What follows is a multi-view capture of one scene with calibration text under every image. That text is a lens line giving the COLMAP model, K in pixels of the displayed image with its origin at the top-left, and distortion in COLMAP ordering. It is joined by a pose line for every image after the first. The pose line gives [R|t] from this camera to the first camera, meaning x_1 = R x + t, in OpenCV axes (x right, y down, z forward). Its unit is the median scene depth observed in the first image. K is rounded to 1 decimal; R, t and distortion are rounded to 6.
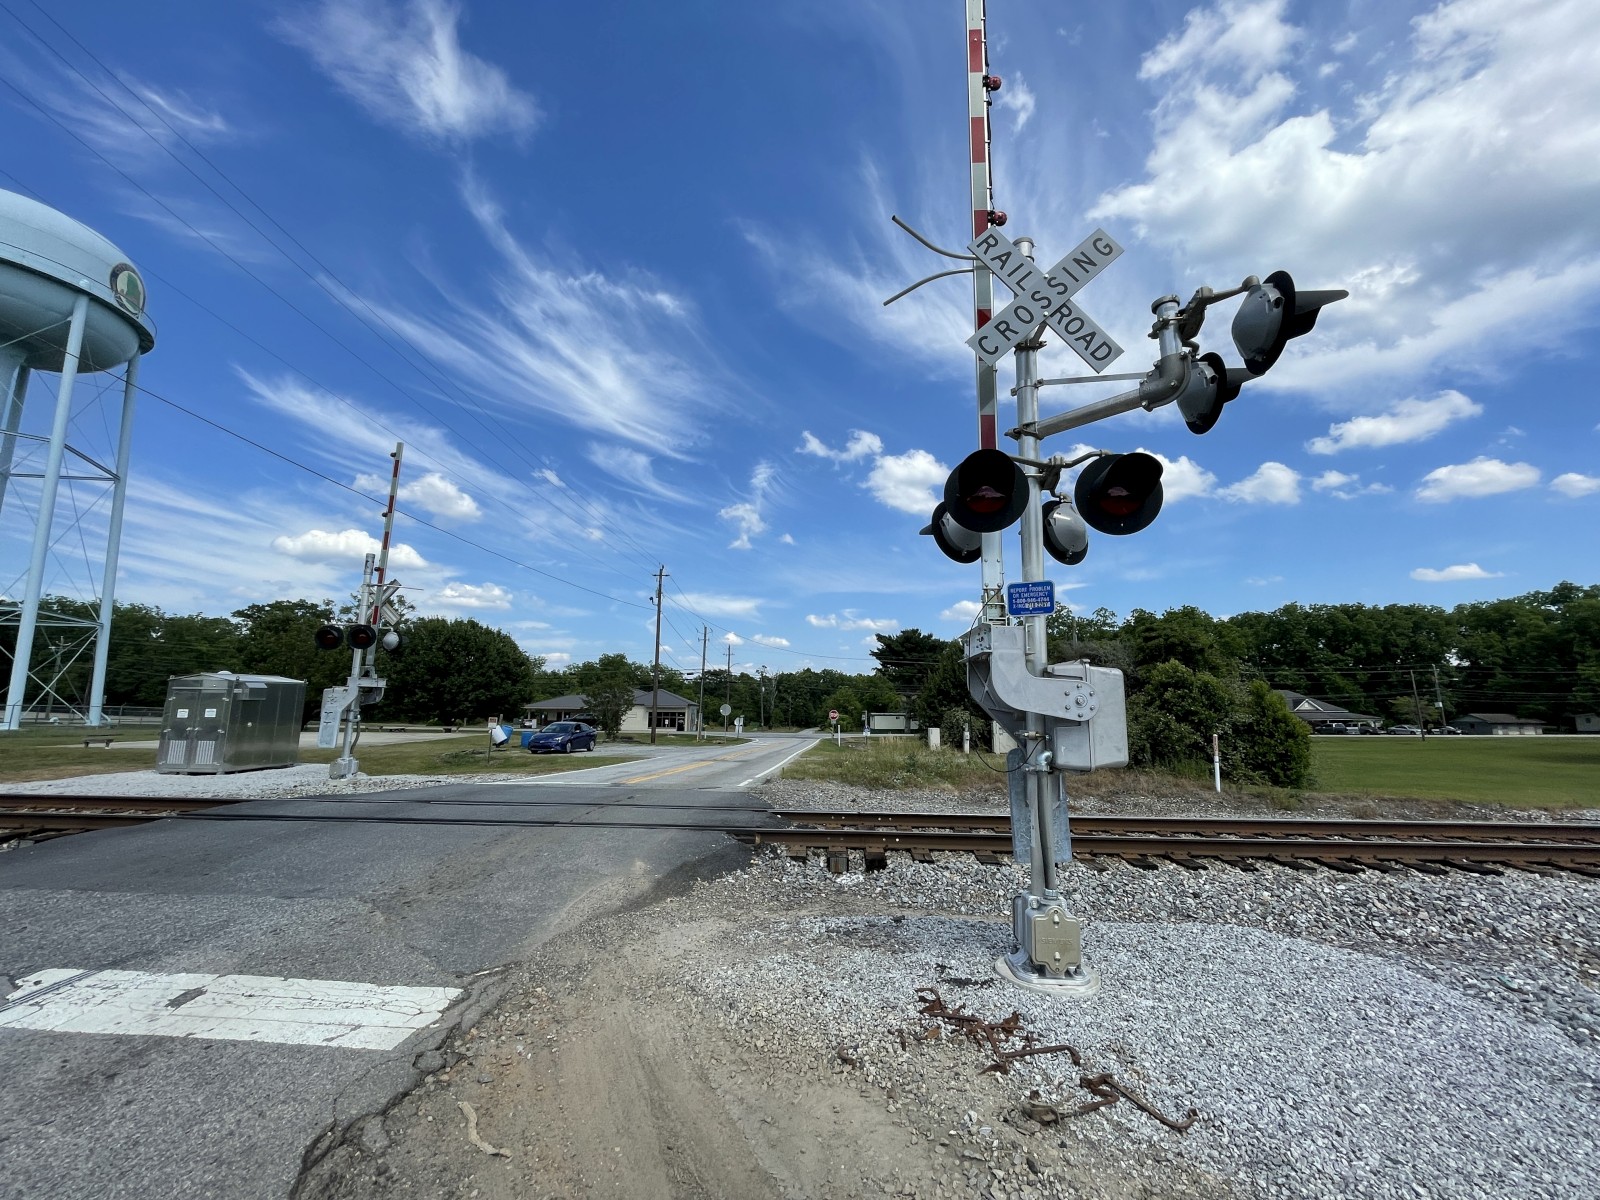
lens RADIAL K [[655.4, 0, 800.0], [0, 655.4, 600.0], [0, 0, 1]] dist [-0.001208, 0.000348]
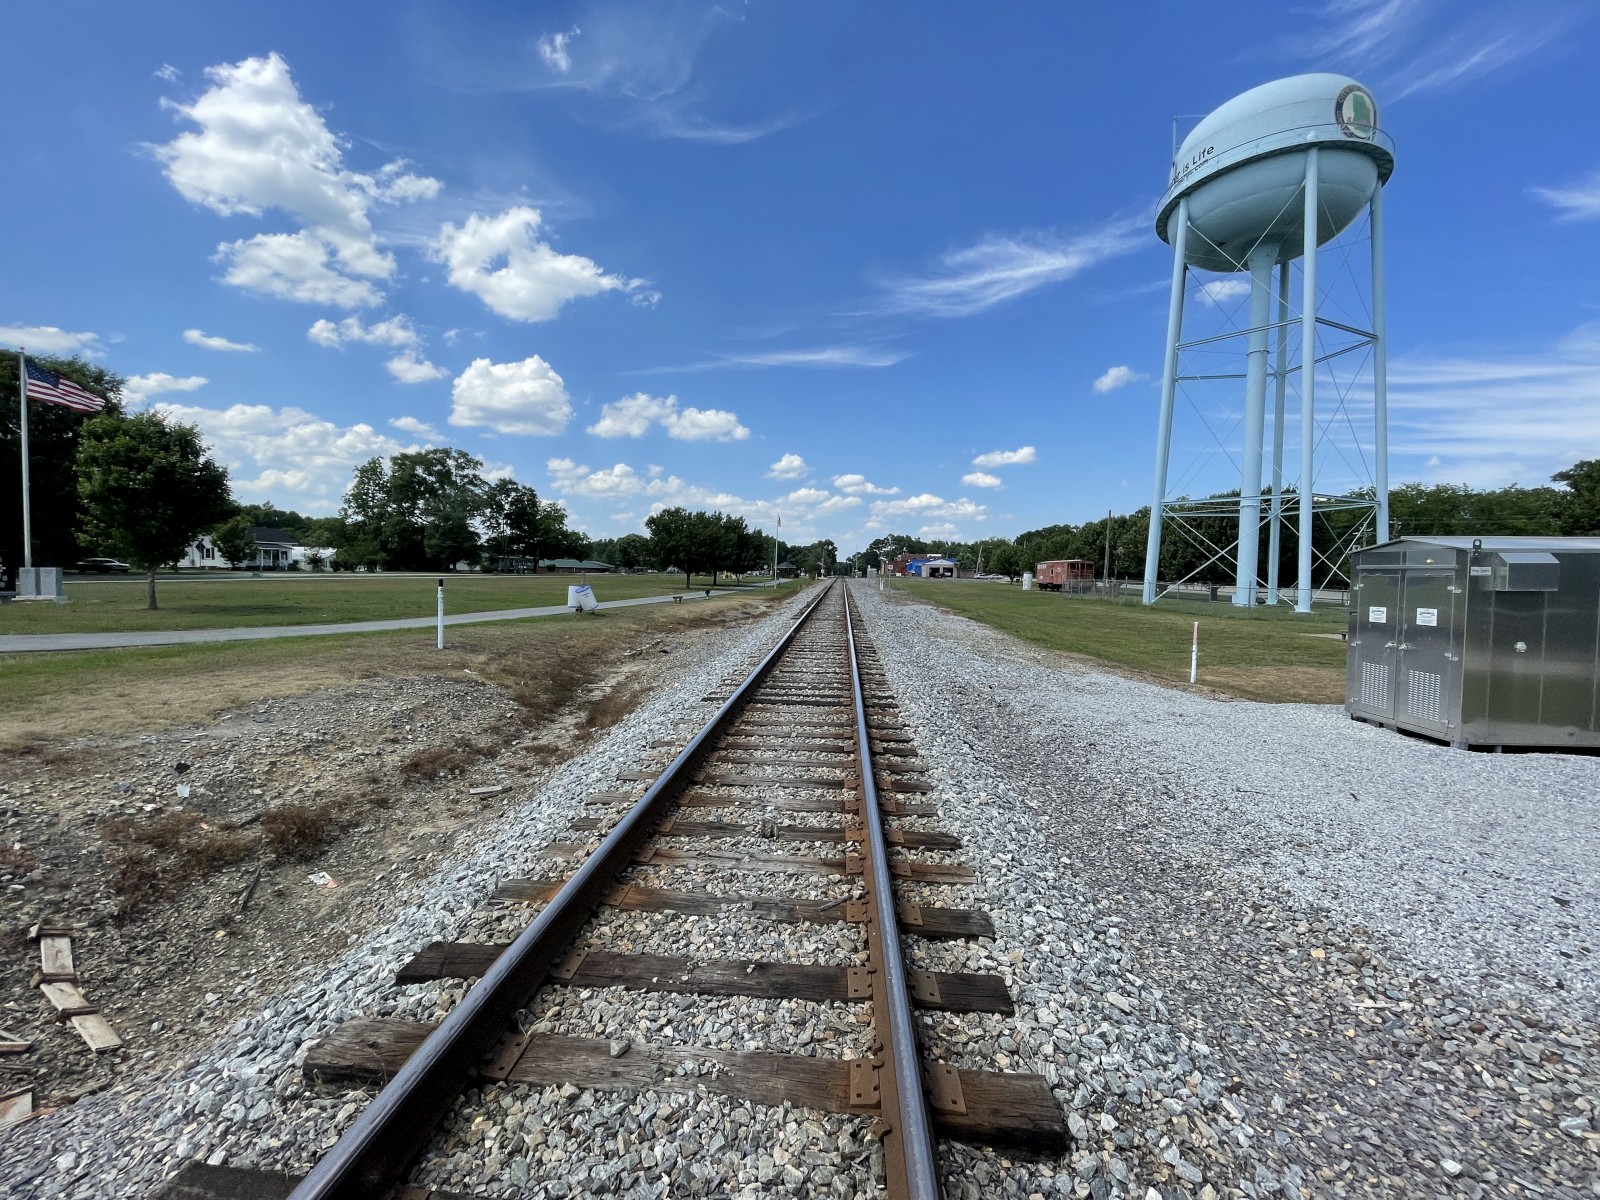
lens RADIAL K [[655.4, 0, 800.0], [0, 655.4, 600.0], [0, 0, 1]] dist [-0.001208, 0.000348]
pose [[-0.004597, 0.029563, -0.999552, -0.144351], [0.150051, 0.988266, 0.028539, 0.026911], [0.988668, -0.149853, -0.008979, 0.192557]]
